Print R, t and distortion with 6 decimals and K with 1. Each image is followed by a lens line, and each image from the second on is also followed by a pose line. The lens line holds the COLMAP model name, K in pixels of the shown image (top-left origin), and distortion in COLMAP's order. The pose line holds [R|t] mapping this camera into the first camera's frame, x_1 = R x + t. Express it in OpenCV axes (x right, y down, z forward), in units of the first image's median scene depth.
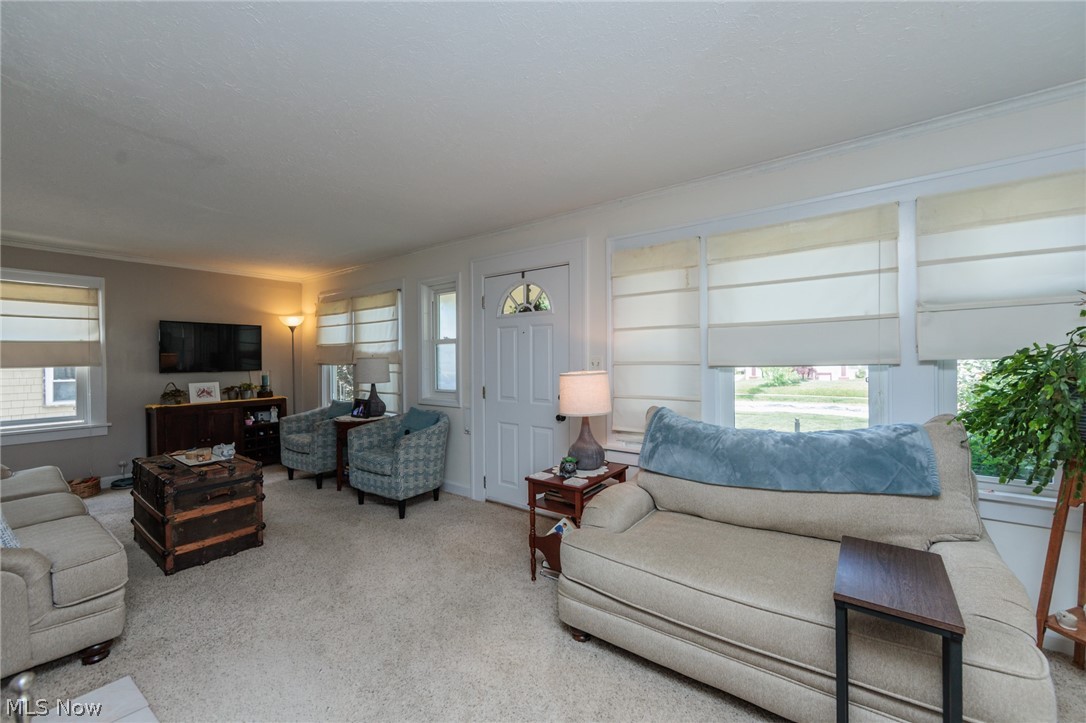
lens RADIAL K [[431.2, 0, 542.2], [0, 431.2, 357.9], [0, 0, 1]] dist [-0.002330, -0.000094]
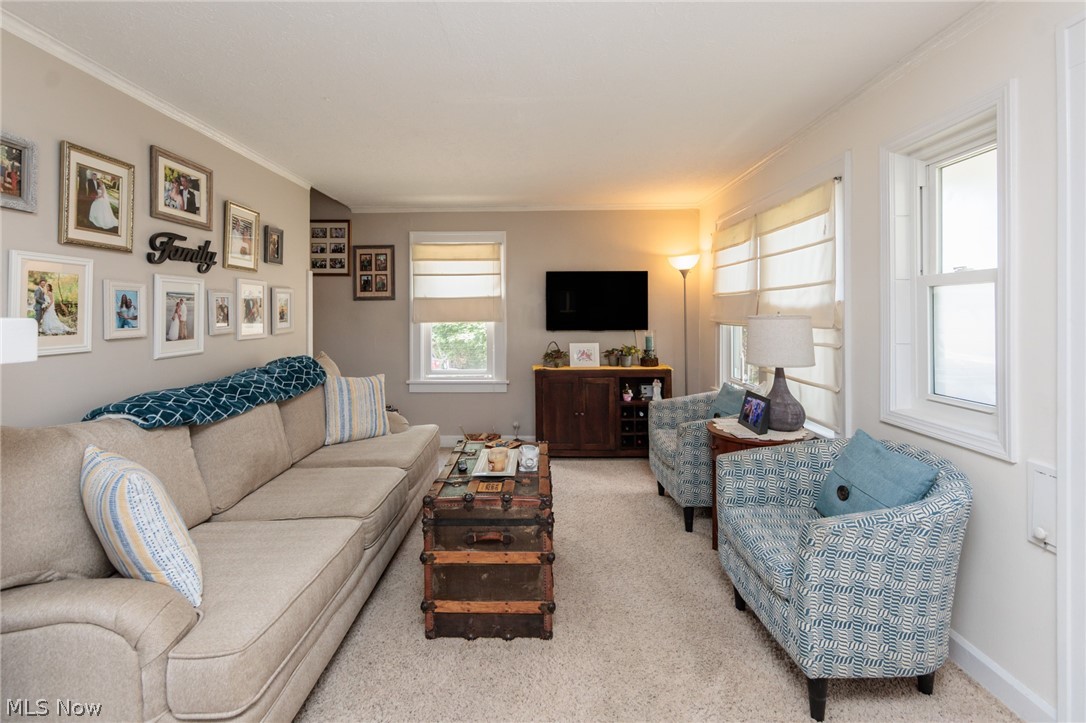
lens RADIAL K [[476.0, 0, 541.0], [0, 476.0, 311.8], [0, 0, 1]] dist [0.000874, 0.000317]
pose [[0.585217, 0.004925, -0.810862, -0.091715], [0.000398, 0.999980, 0.006361, -0.009955], [0.810877, -0.004046, 0.585203, 0.418806]]
